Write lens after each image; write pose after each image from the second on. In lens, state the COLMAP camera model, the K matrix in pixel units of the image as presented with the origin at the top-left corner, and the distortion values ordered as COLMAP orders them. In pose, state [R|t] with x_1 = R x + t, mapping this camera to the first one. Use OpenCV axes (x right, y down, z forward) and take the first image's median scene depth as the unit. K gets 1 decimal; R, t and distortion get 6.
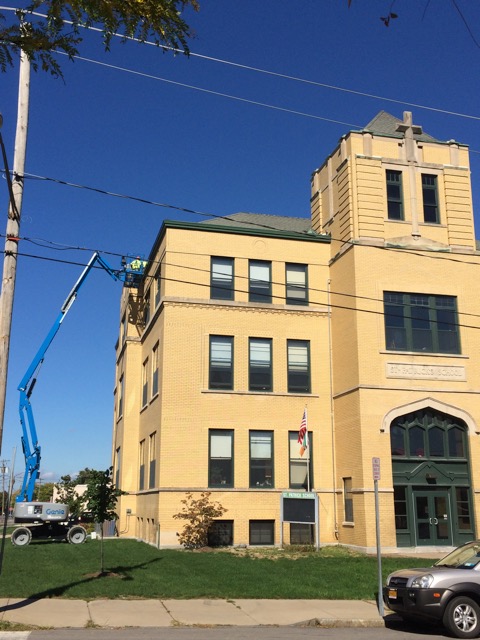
lens RADIAL K [[712.0, 0, 240.0], [0, 712.0, 320.0], [0, 0, 1]] dist [0.022380, 0.025739]
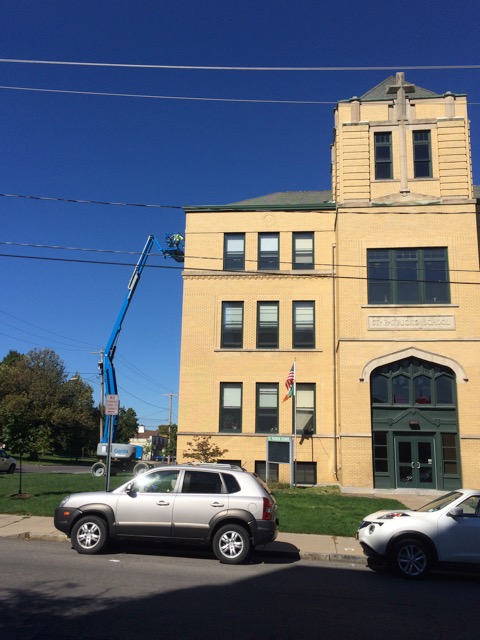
lens RADIAL K [[612.0, 0, 240.0], [0, 612.0, 320.0], [0, 0, 1]] dist [0.015937, 0.005424]
pose [[0.935487, -0.058255, -0.348526, 0.328710], [0.070770, 0.997221, 0.023274, 0.029527], [0.346202, -0.046438, 0.937010, 0.078352]]
